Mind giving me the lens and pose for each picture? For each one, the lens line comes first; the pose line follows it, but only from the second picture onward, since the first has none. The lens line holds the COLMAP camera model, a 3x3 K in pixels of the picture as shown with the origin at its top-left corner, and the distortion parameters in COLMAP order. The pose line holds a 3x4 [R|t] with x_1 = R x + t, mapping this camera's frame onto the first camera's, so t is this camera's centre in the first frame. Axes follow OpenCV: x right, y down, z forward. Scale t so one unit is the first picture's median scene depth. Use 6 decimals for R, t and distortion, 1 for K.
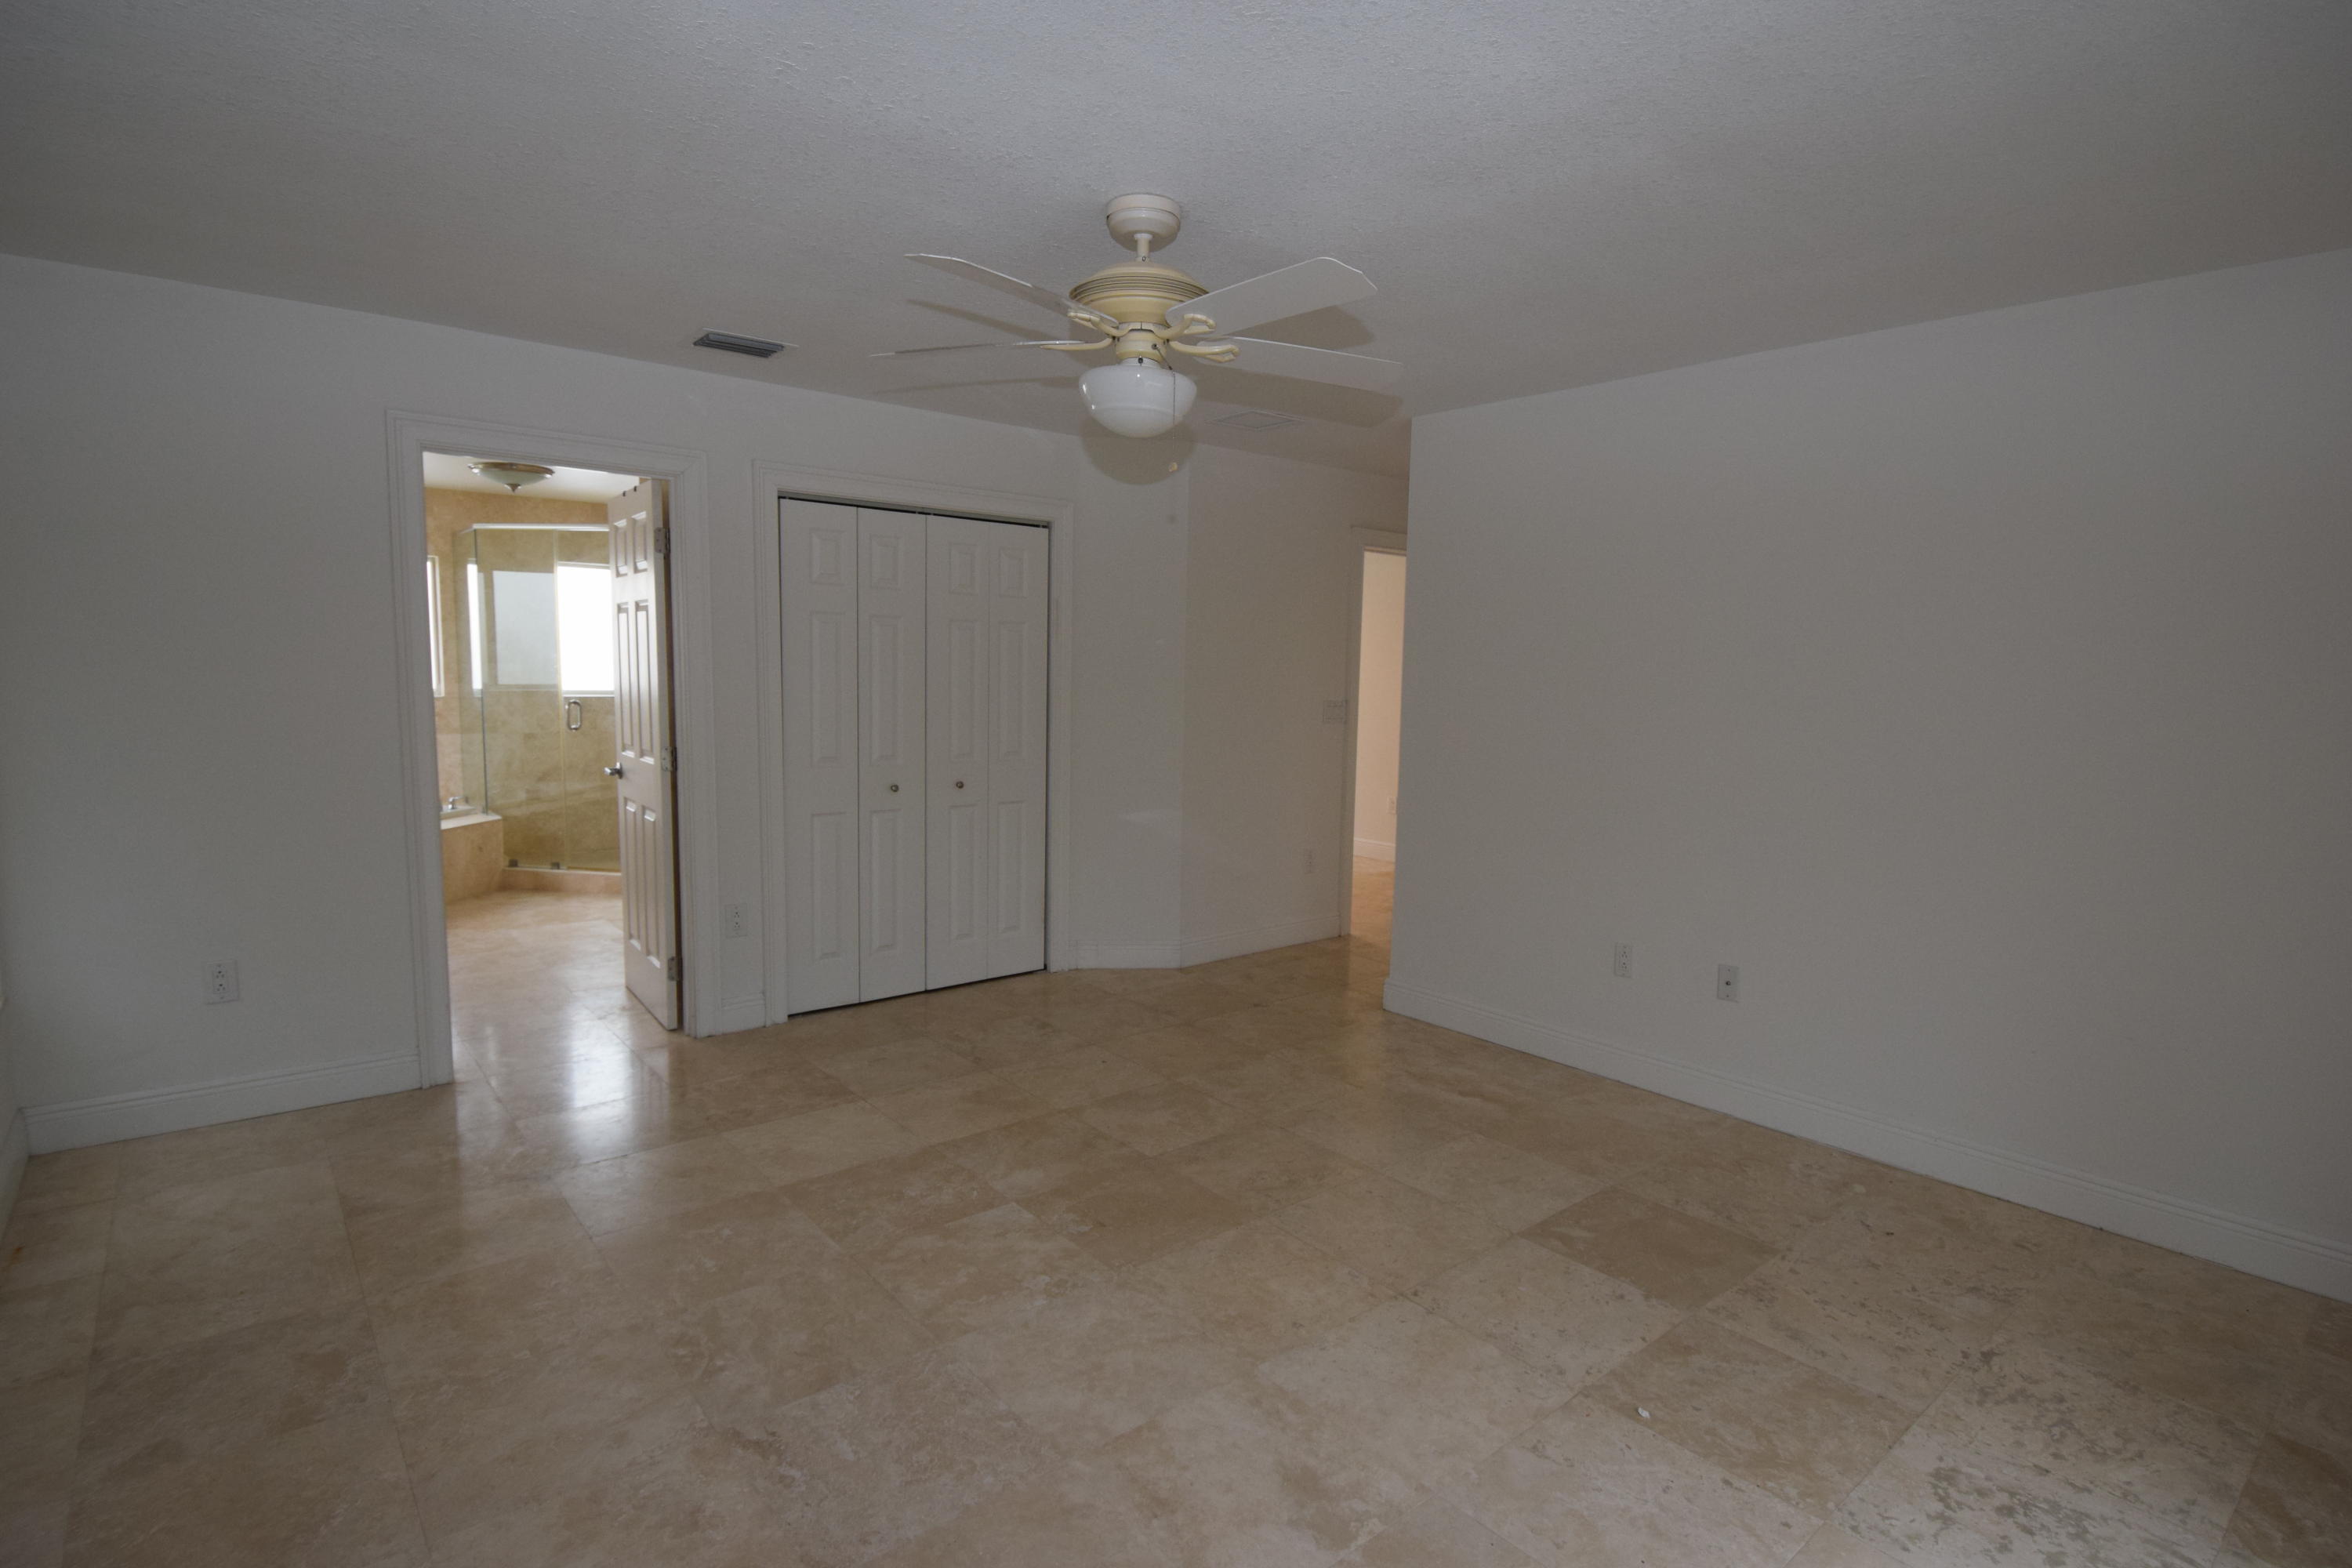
lens RADIAL K [[1166.6, 0, 1181.5], [0, 1166.6, 793.4], [0, 0, 1]] dist [0.002724, 0.000161]
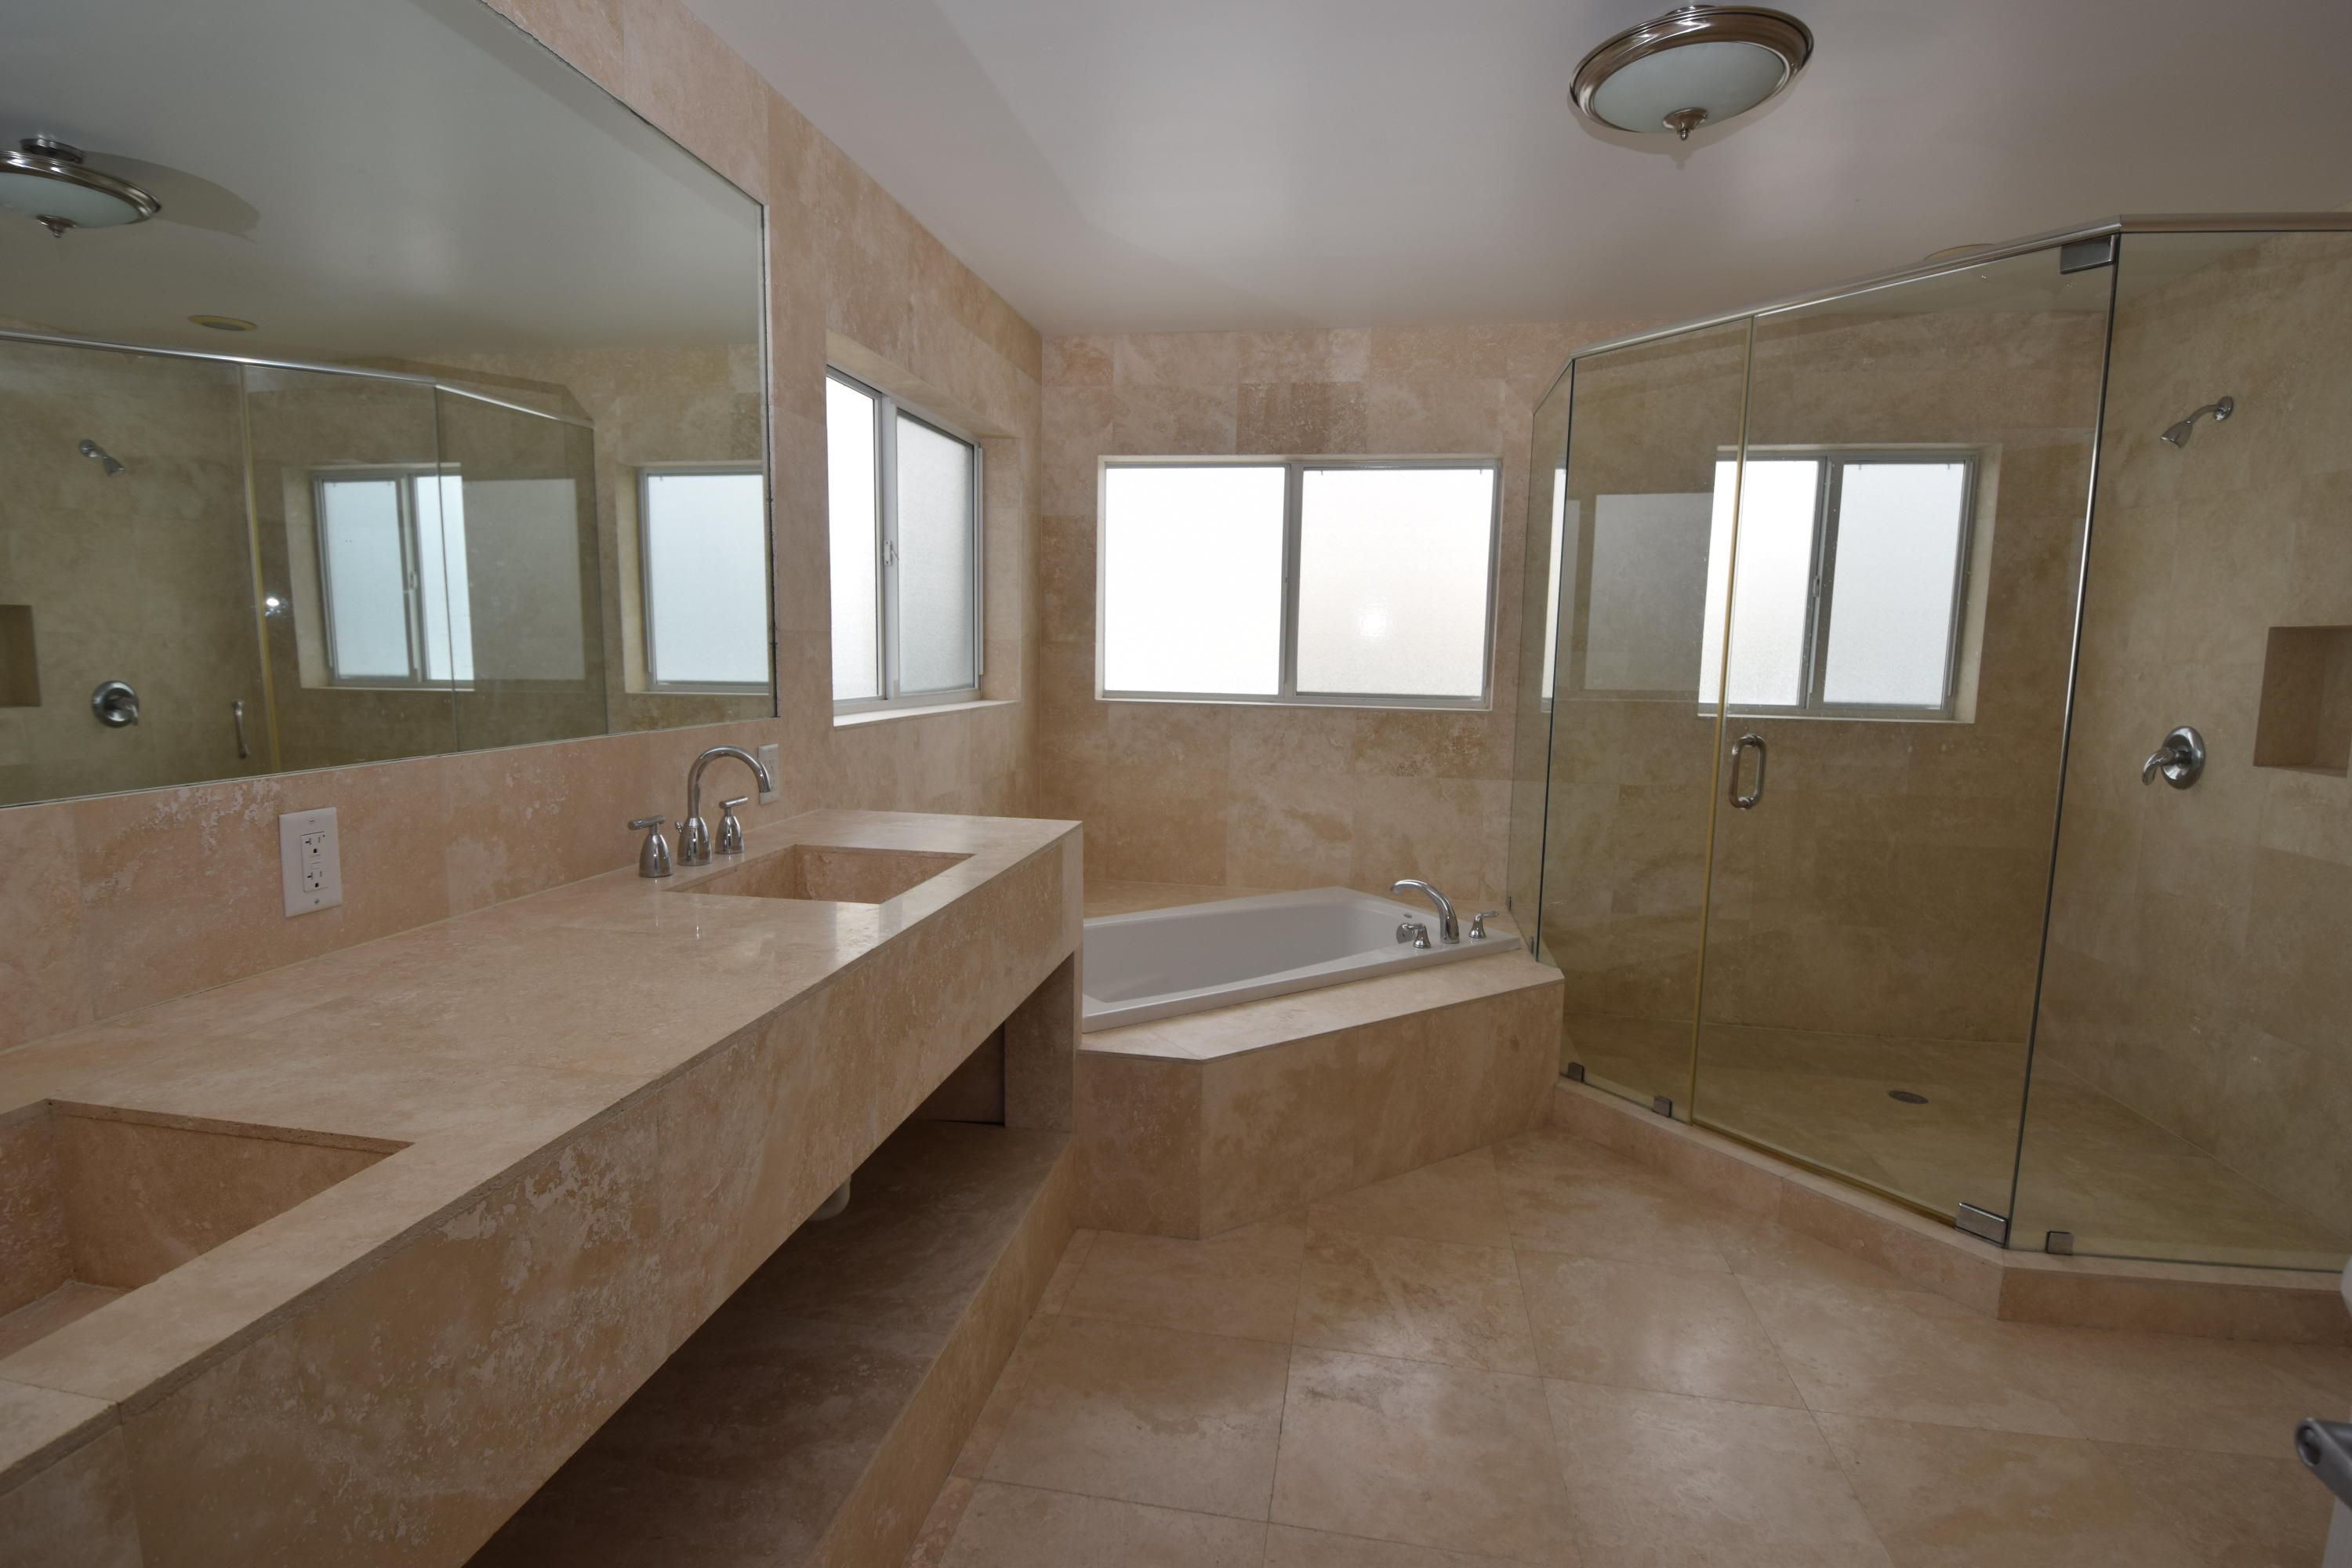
lens RADIAL K [[1093.6, 0, 1176.4], [0, 1093.6, 787.9], [0, 0, 1]] dist [-0.001117, -0.000034]
pose [[0.637599, 0.086395, -0.765509, -0.328906], [-0.082994, 0.995612, 0.043237, -0.056864], [0.765885, 0.035965, 0.641971, 0.557013]]
